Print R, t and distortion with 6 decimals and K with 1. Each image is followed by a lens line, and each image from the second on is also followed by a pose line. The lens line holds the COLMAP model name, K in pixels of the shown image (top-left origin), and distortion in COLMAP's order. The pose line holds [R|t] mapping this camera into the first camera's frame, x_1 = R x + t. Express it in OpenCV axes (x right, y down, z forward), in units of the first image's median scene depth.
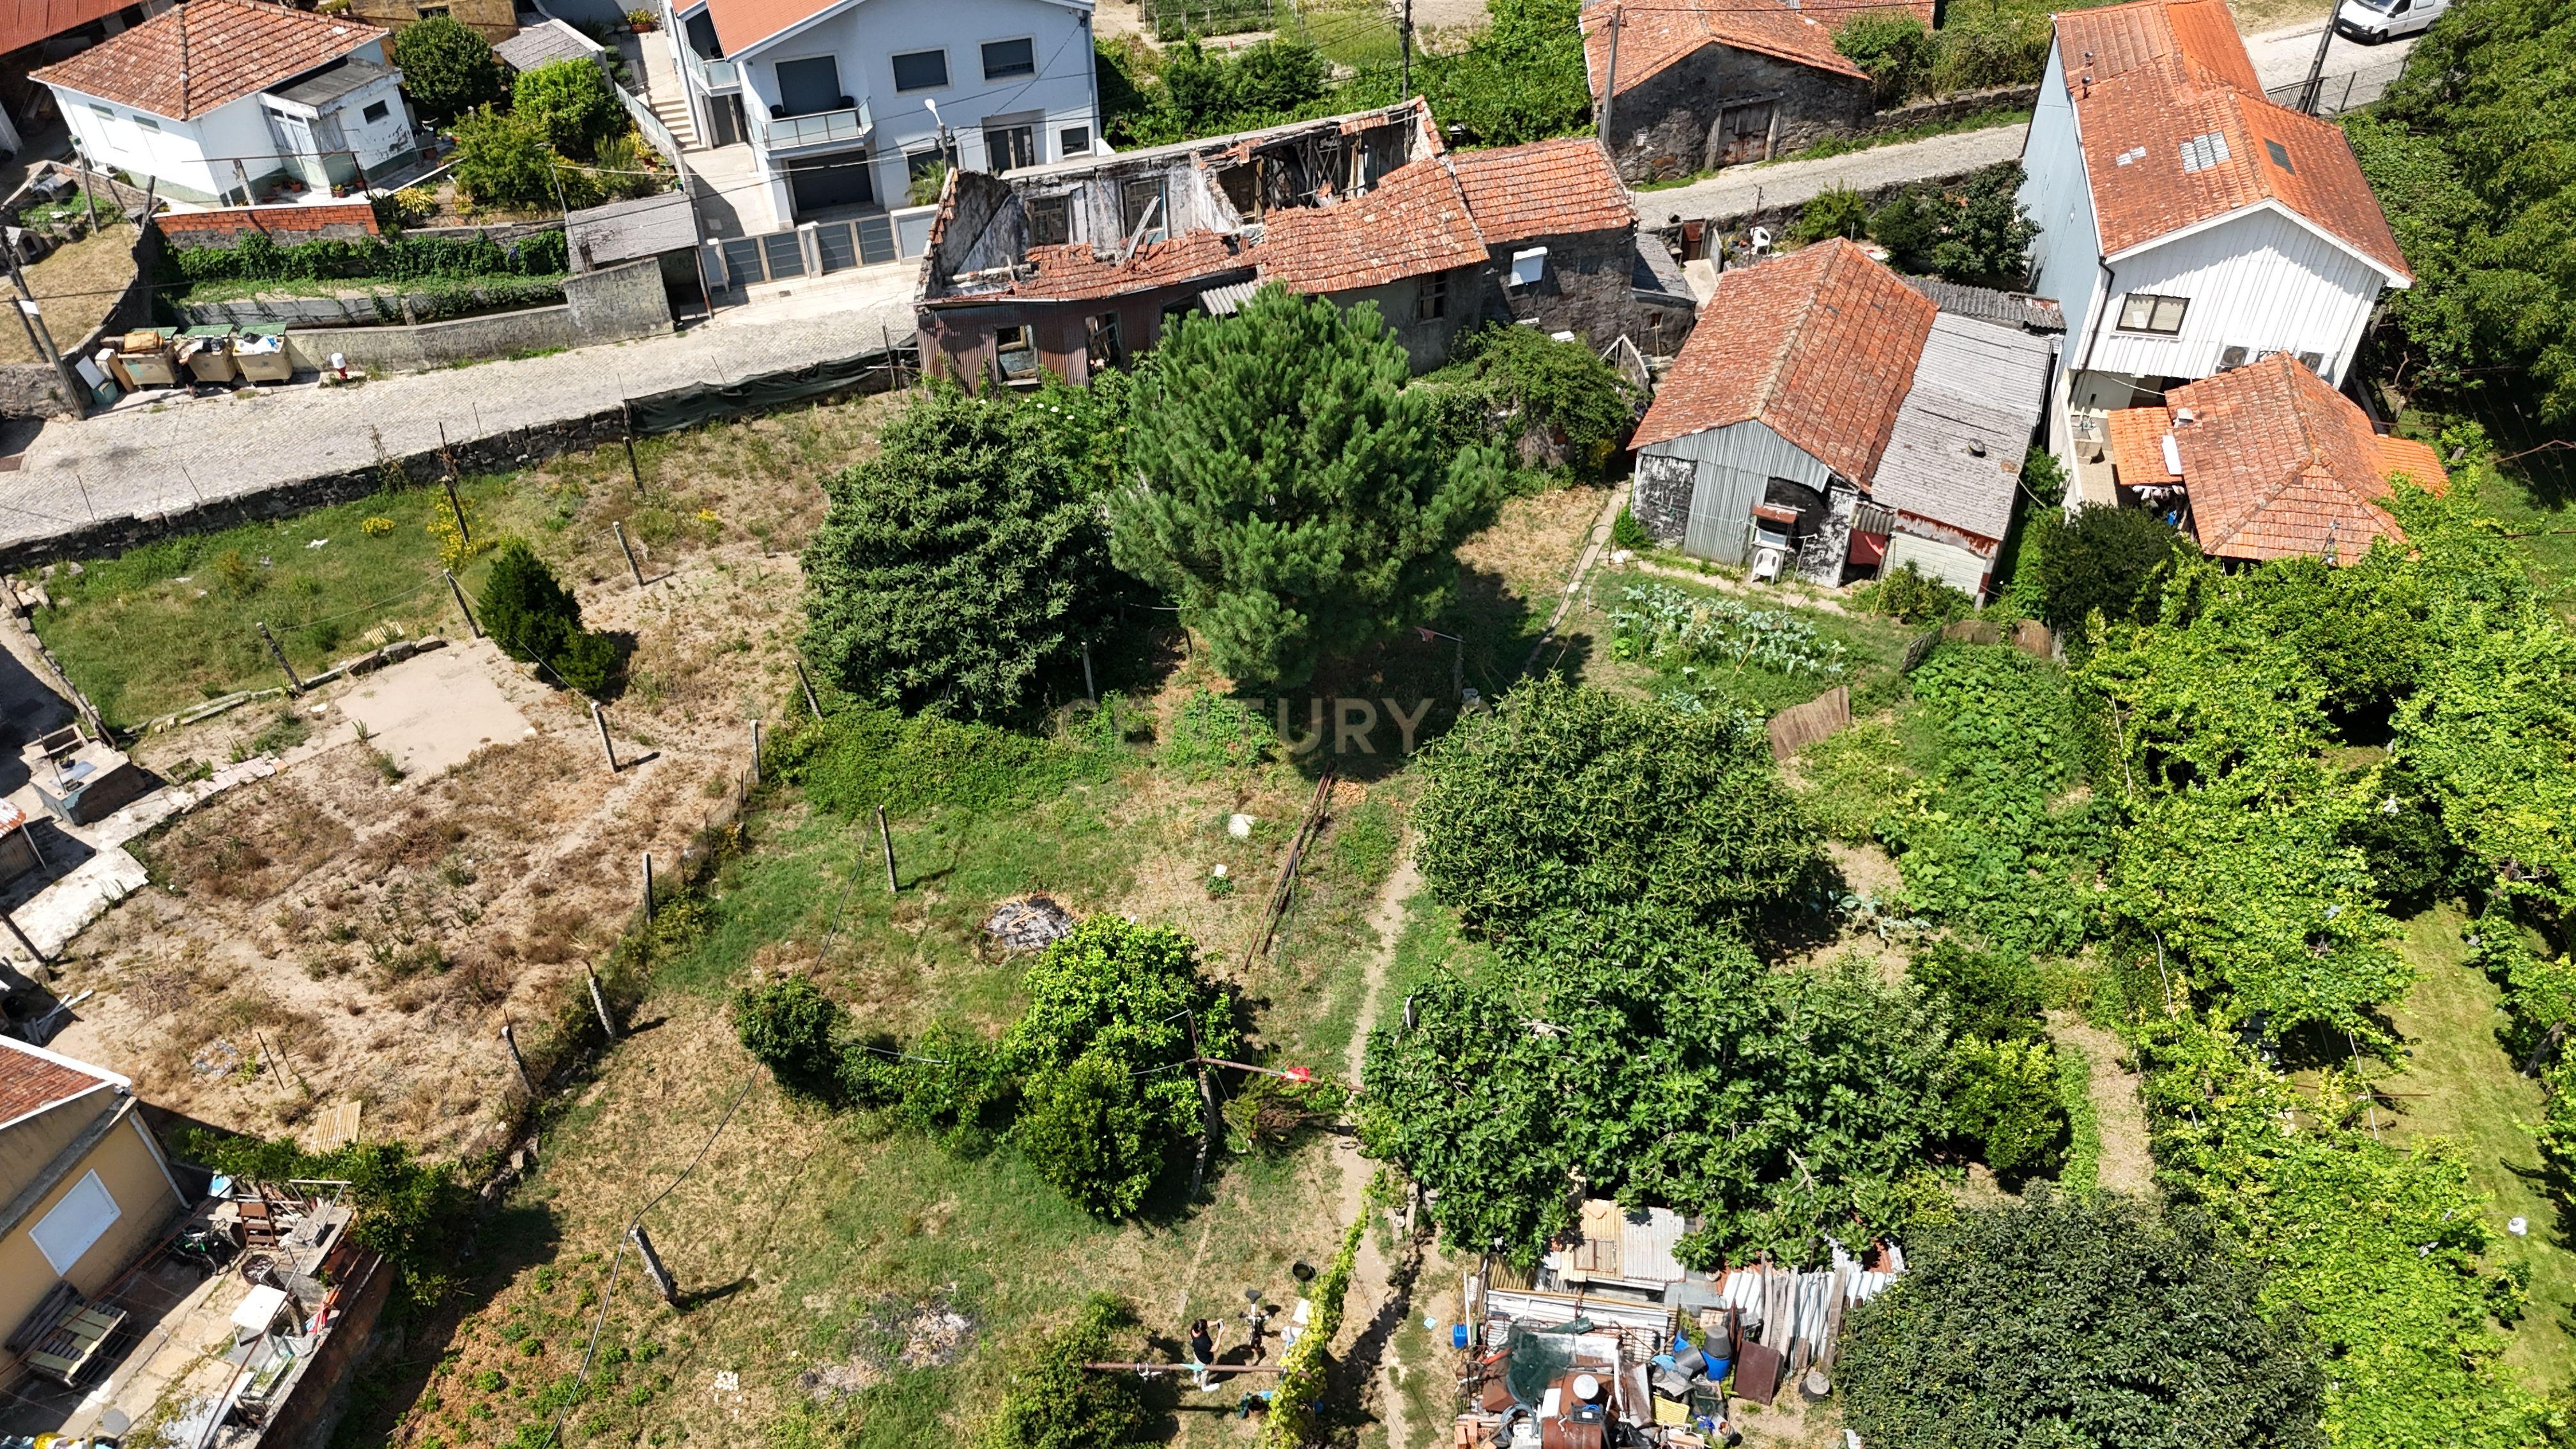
lens RADIAL K [[1898.2, 0, 1292.7], [0, 1898.2, 745.3], [0, 0, 1]] dist [0.058928, -0.047666]
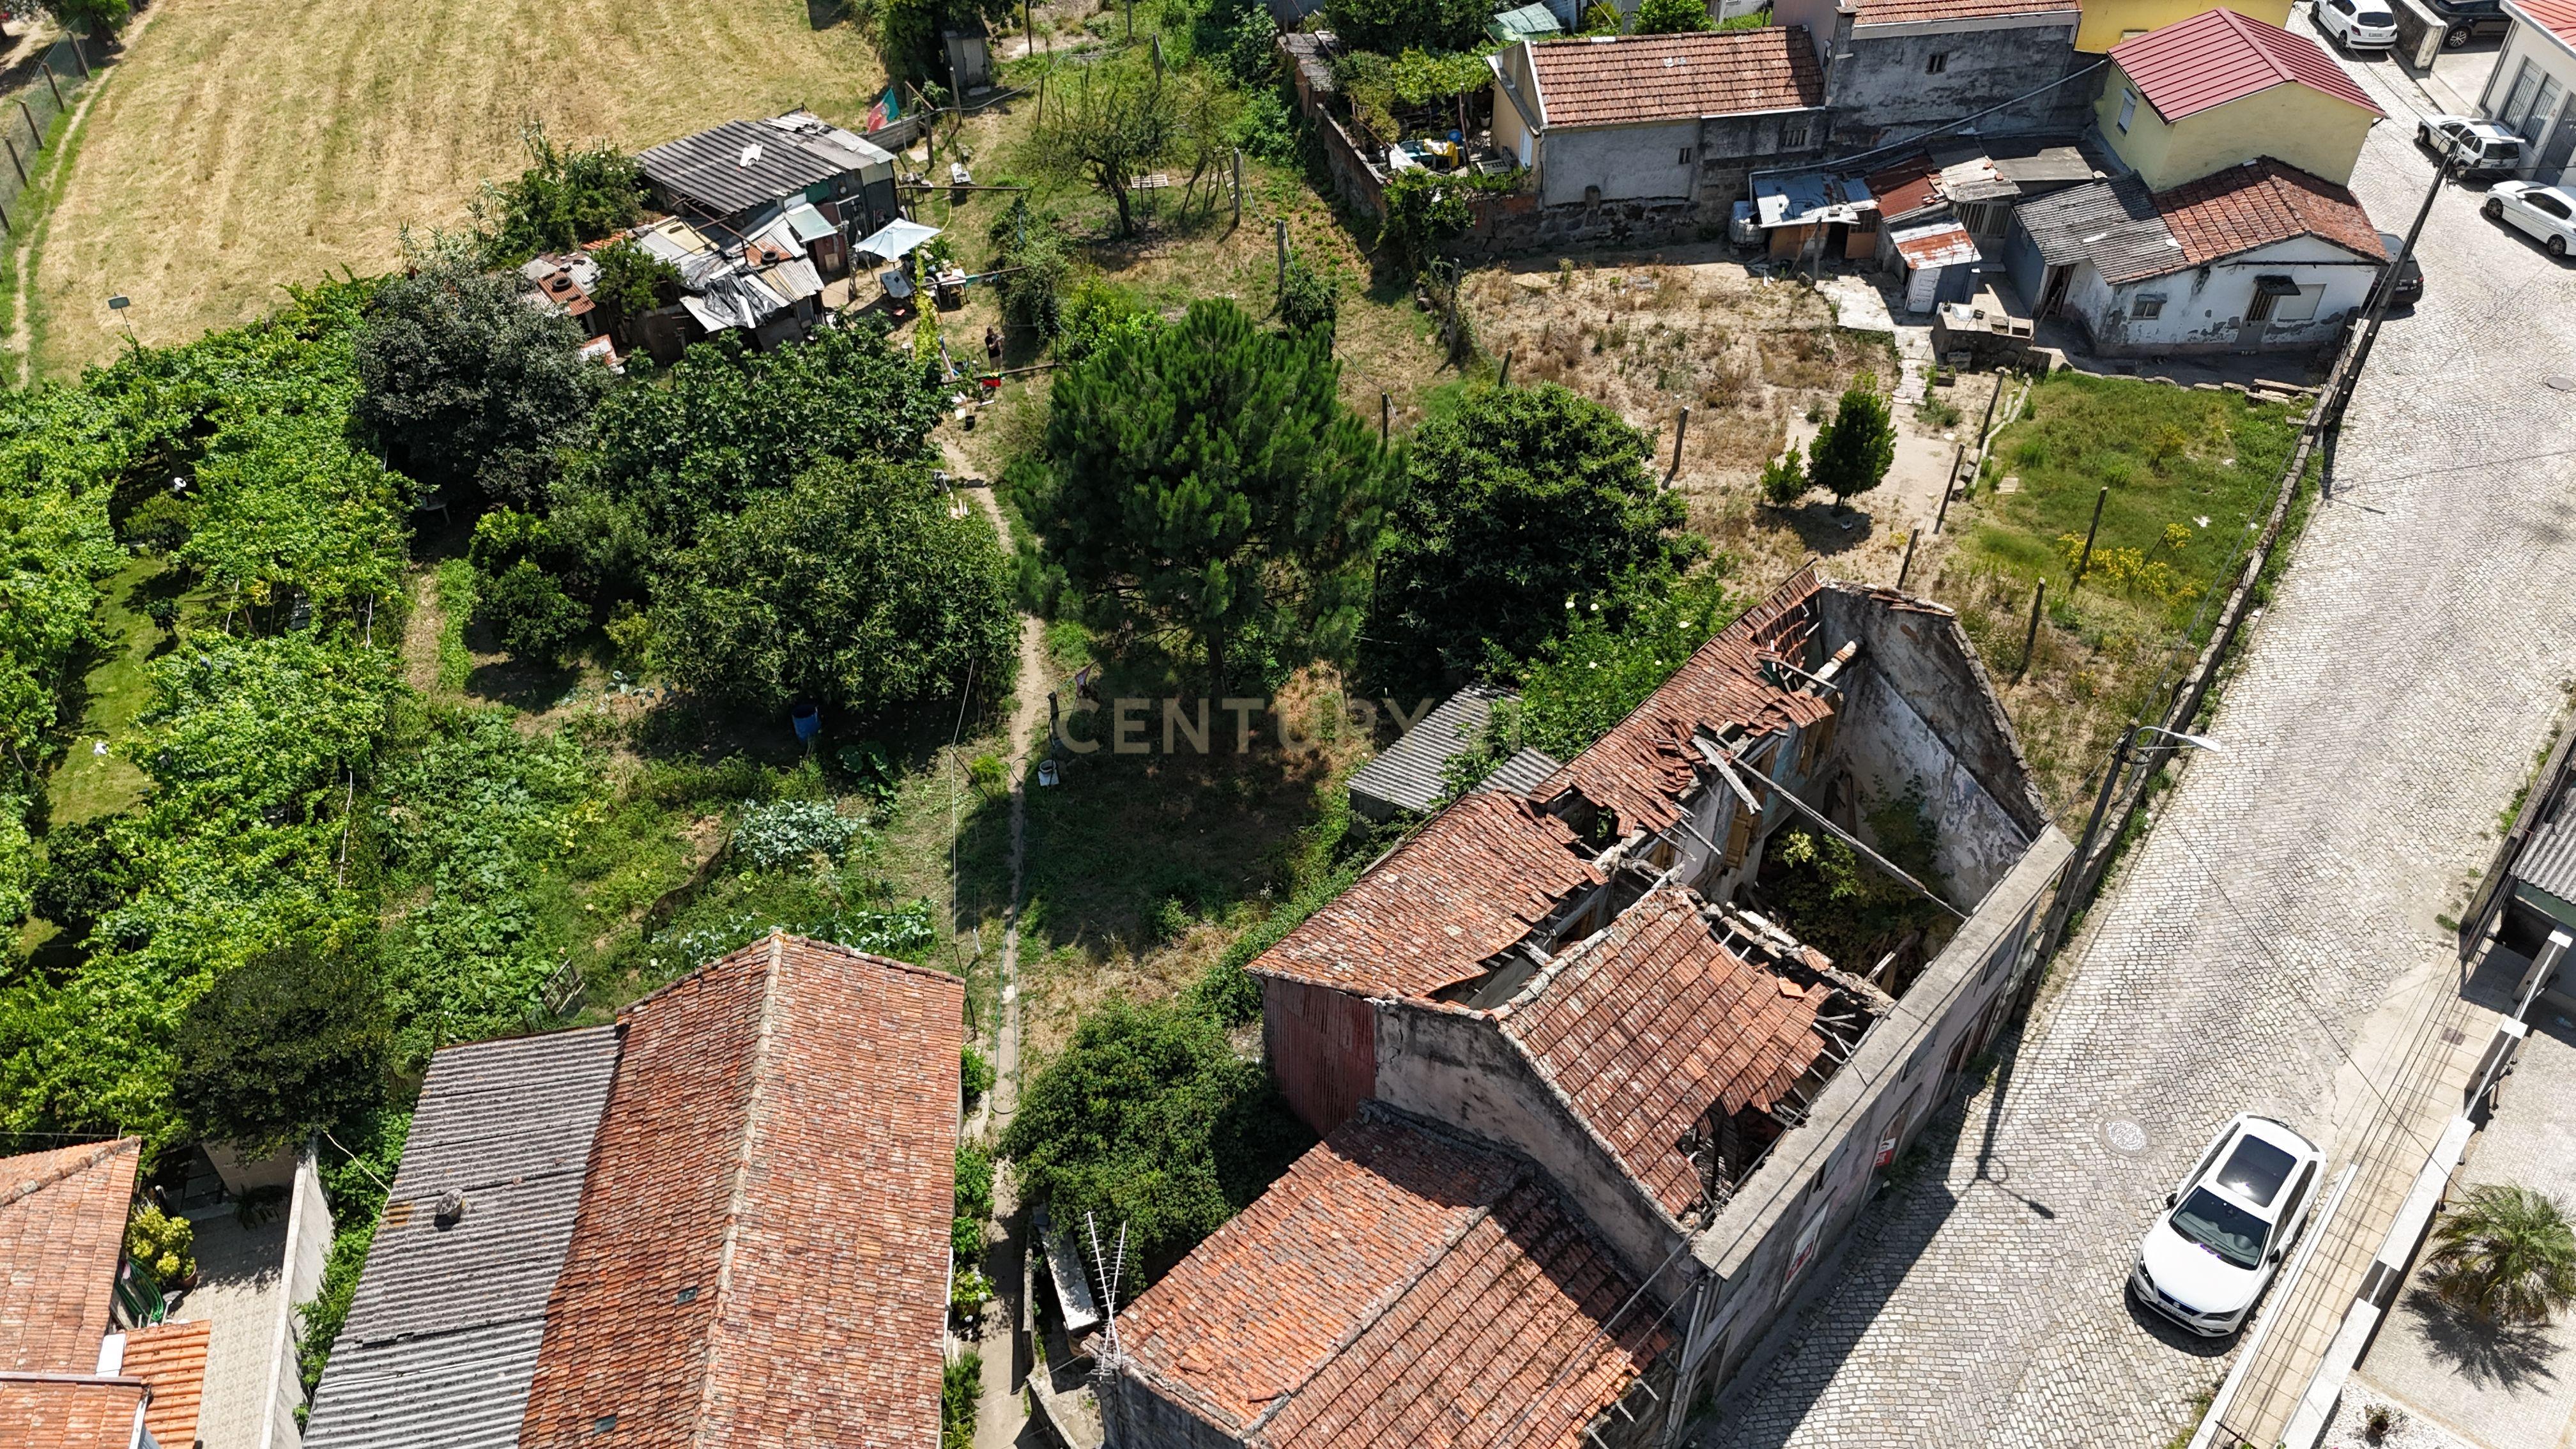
lens RADIAL K [[1898.2, 0, 1291.5], [0, 1898.2, 718.7], [0, 0, 1]] dist [0.058928, -0.047666]
pose [[-0.881430, 0.315024, -0.351910, 0.291289], [-0.301763, 0.197568, 0.932687, -0.888324], [0.363345, 0.928293, -0.079080, 1.029124]]
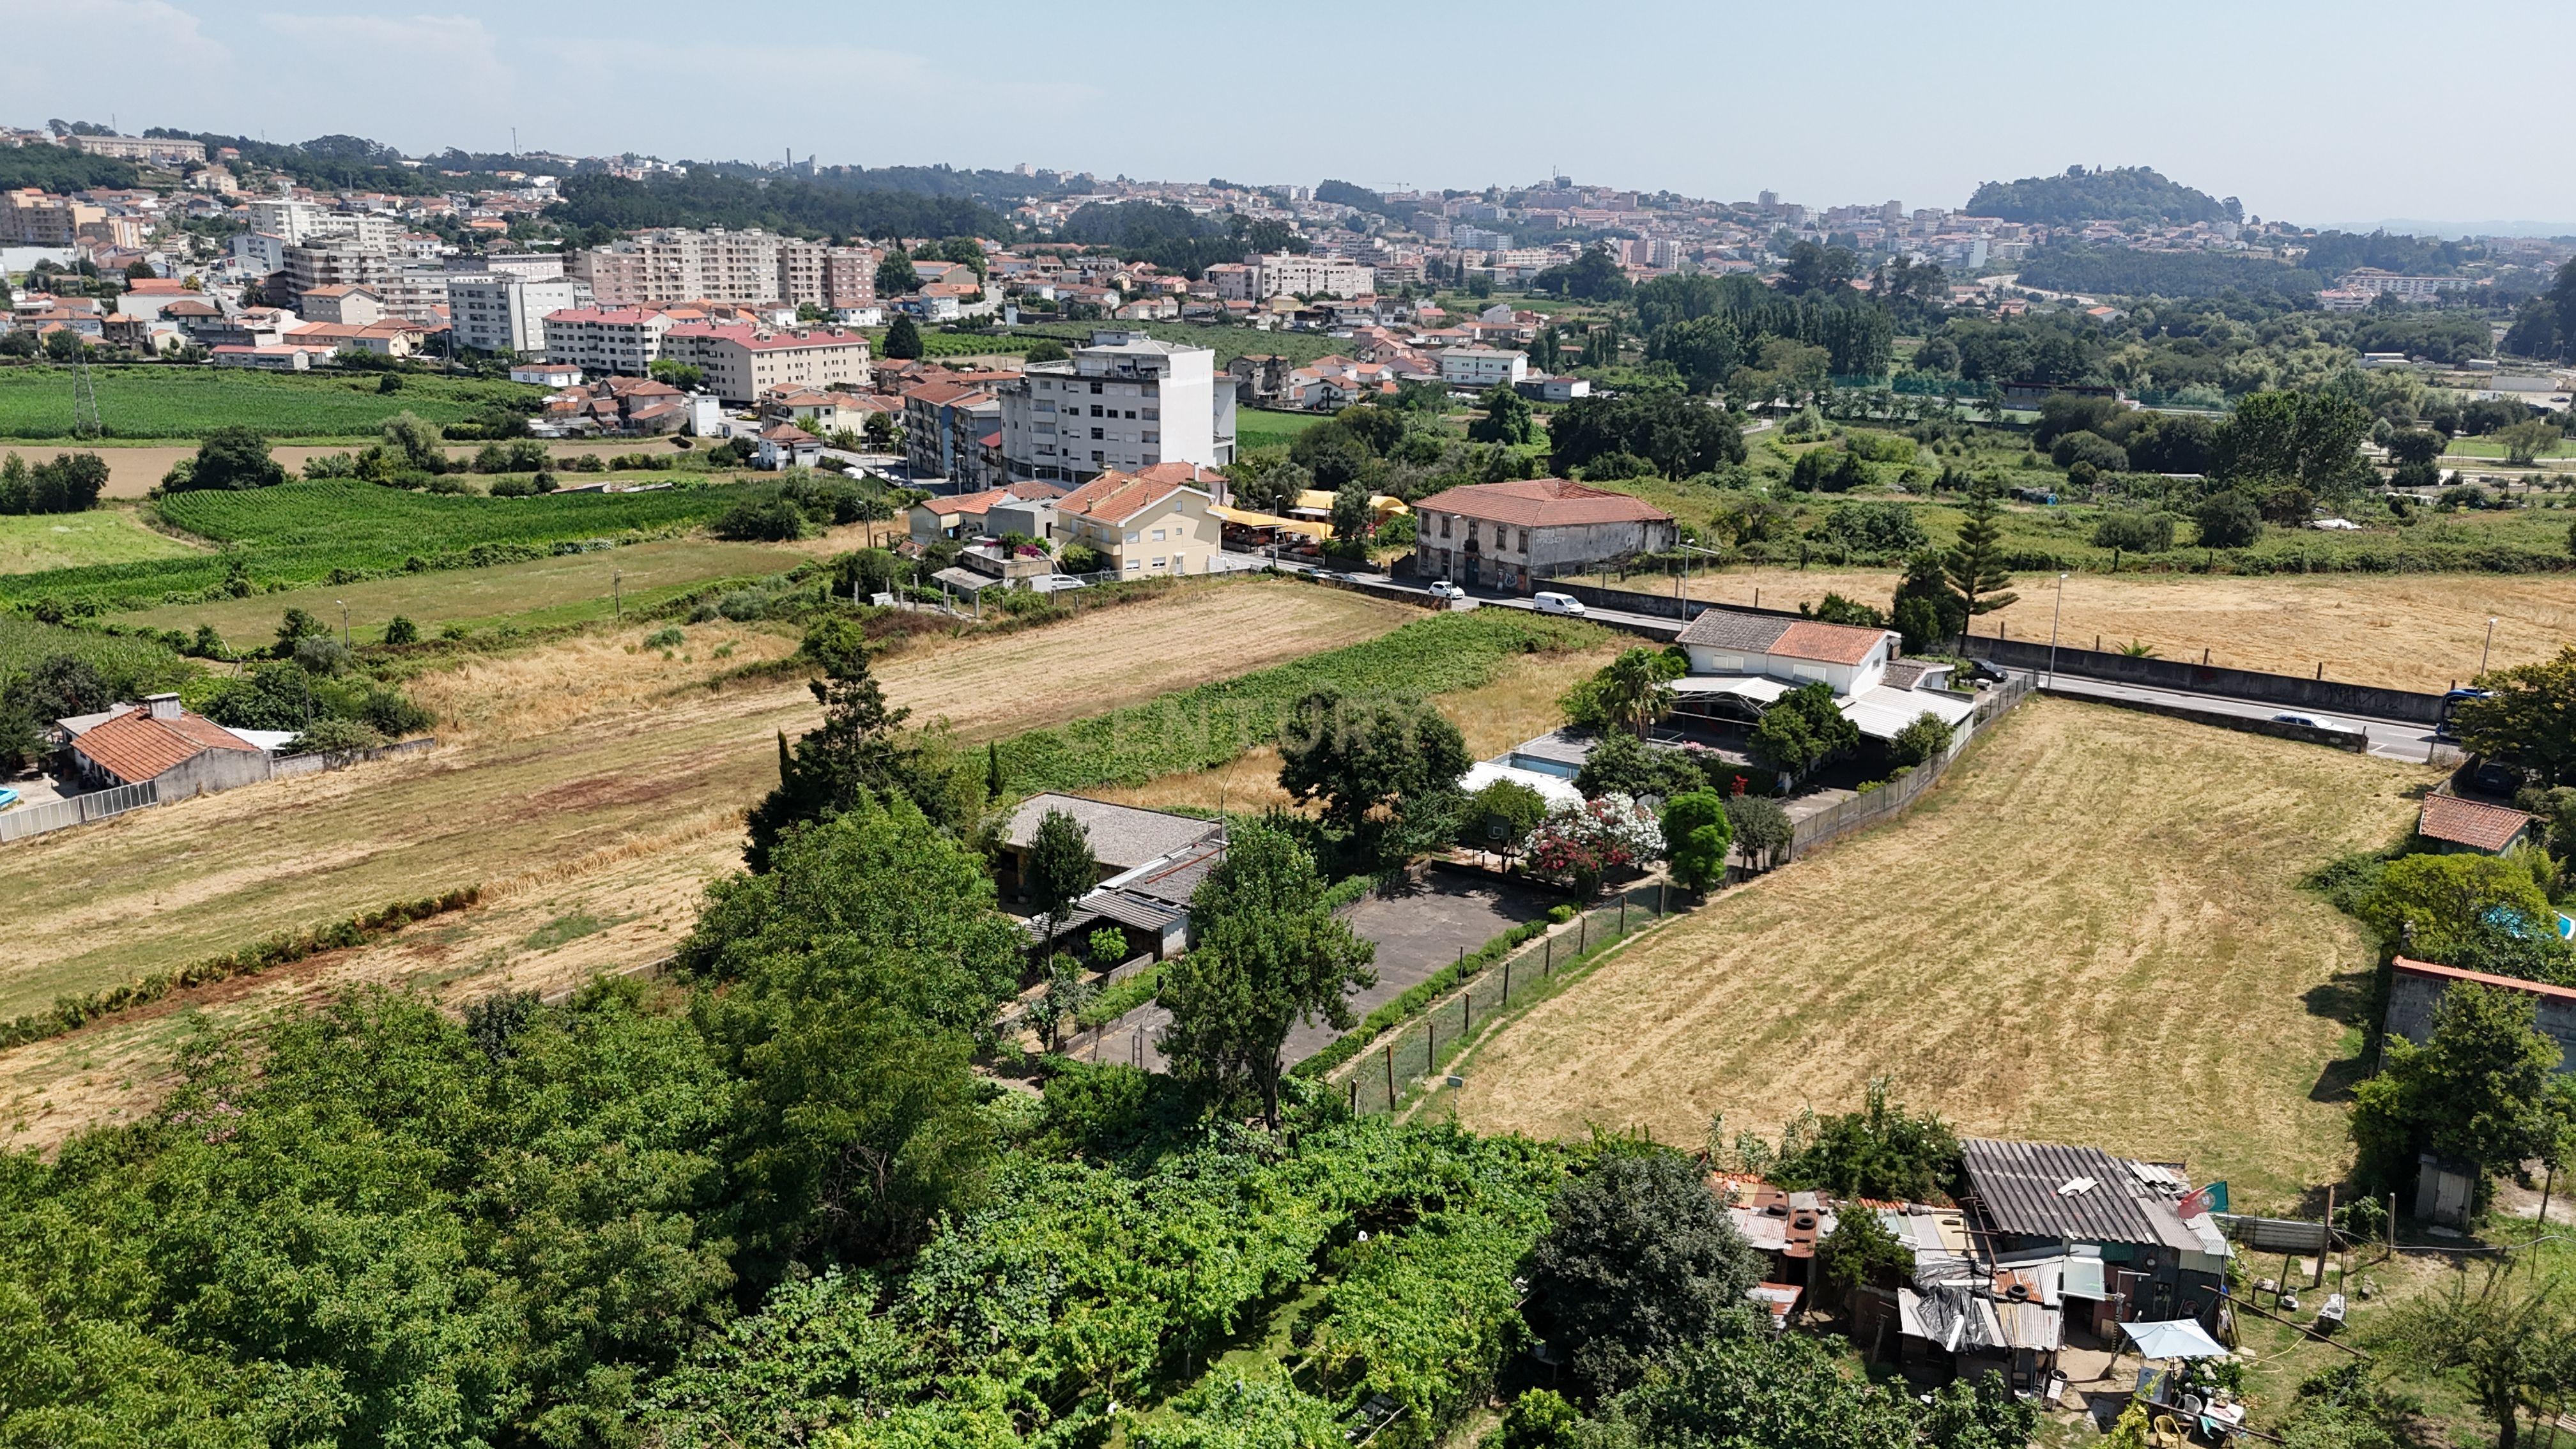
lens RADIAL K [[1898.2, 0, 1298.8], [0, 1898.2, 733.5], [0, 0, 1]] dist [0.058928, -0.047666]
pose [[-0.909658, -0.109377, 0.400699, 0.034012], [0.266606, 0.585994, 0.765201, -0.848563], [-0.318502, 0.802899, -0.503894, 0.967882]]
